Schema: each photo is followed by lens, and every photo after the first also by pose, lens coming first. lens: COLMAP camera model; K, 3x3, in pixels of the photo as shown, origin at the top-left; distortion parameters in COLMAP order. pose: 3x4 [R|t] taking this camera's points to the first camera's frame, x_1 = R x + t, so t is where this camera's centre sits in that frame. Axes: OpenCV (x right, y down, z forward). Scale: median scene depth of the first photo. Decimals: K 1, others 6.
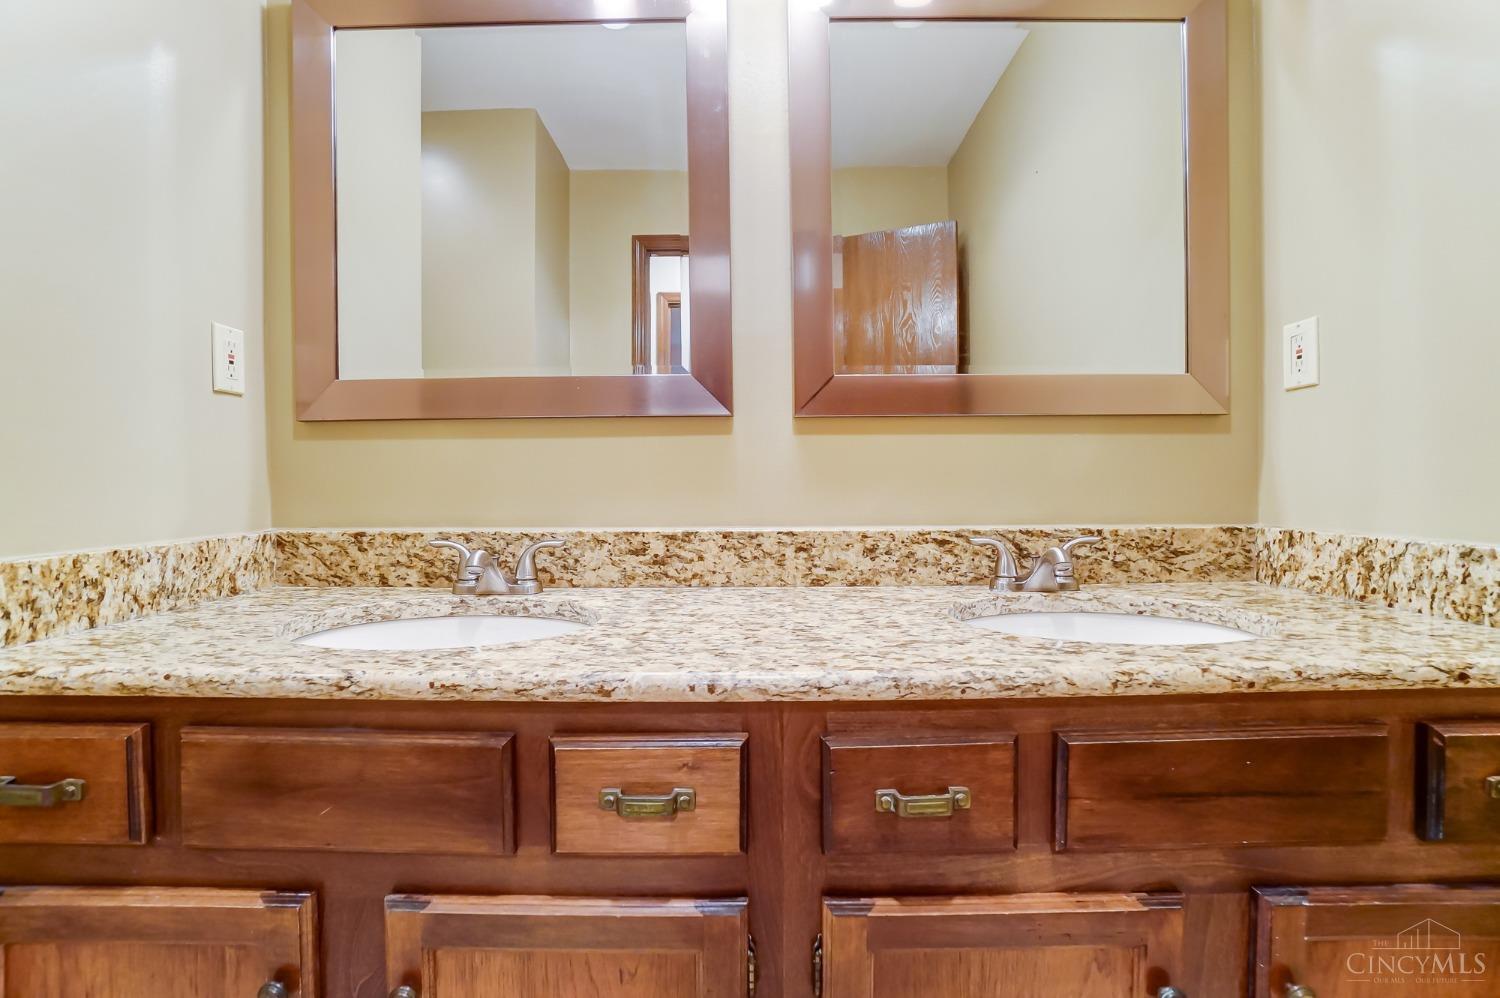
lens RADIAL K [[673.1, 0, 753.6], [0, 673.1, 491.2], [0, 0, 1]] dist [-0.055036, 0.016211]
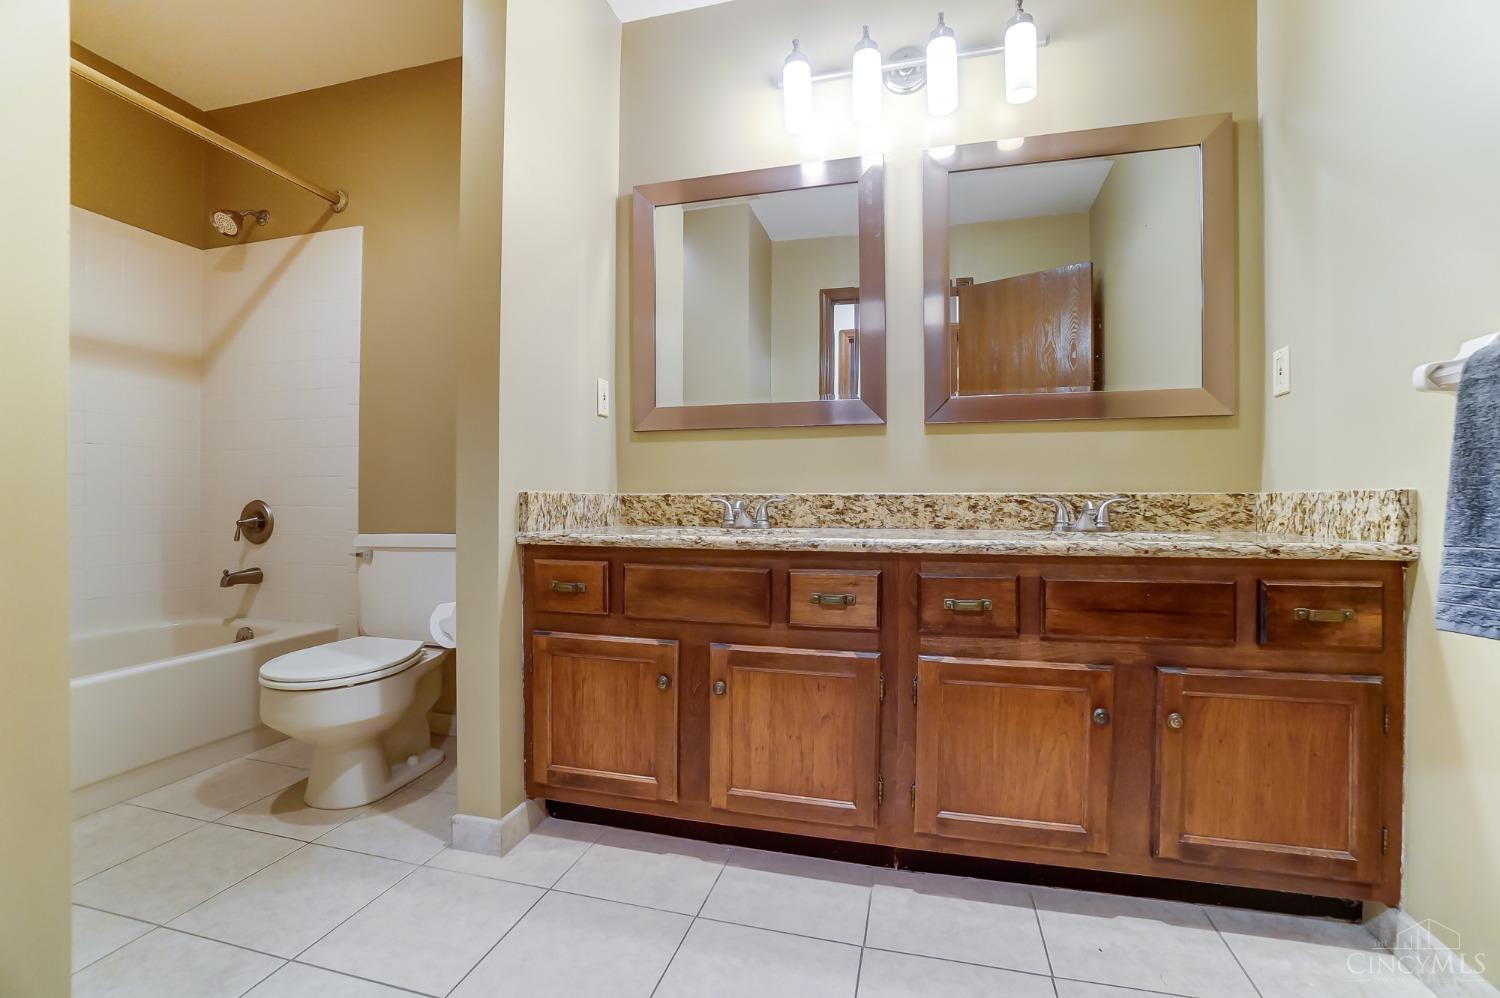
lens RADIAL K [[673.1, 0, 750.2], [0, 673.1, 502.8], [0, 0, 1]] dist [-0.055036, 0.016211]
pose [[0.963311, 0.008358, -0.268256, 0.110331], [-0.013358, 0.999769, -0.016819, 0.135933], [0.268054, 0.019785, 0.963201, -0.795812]]
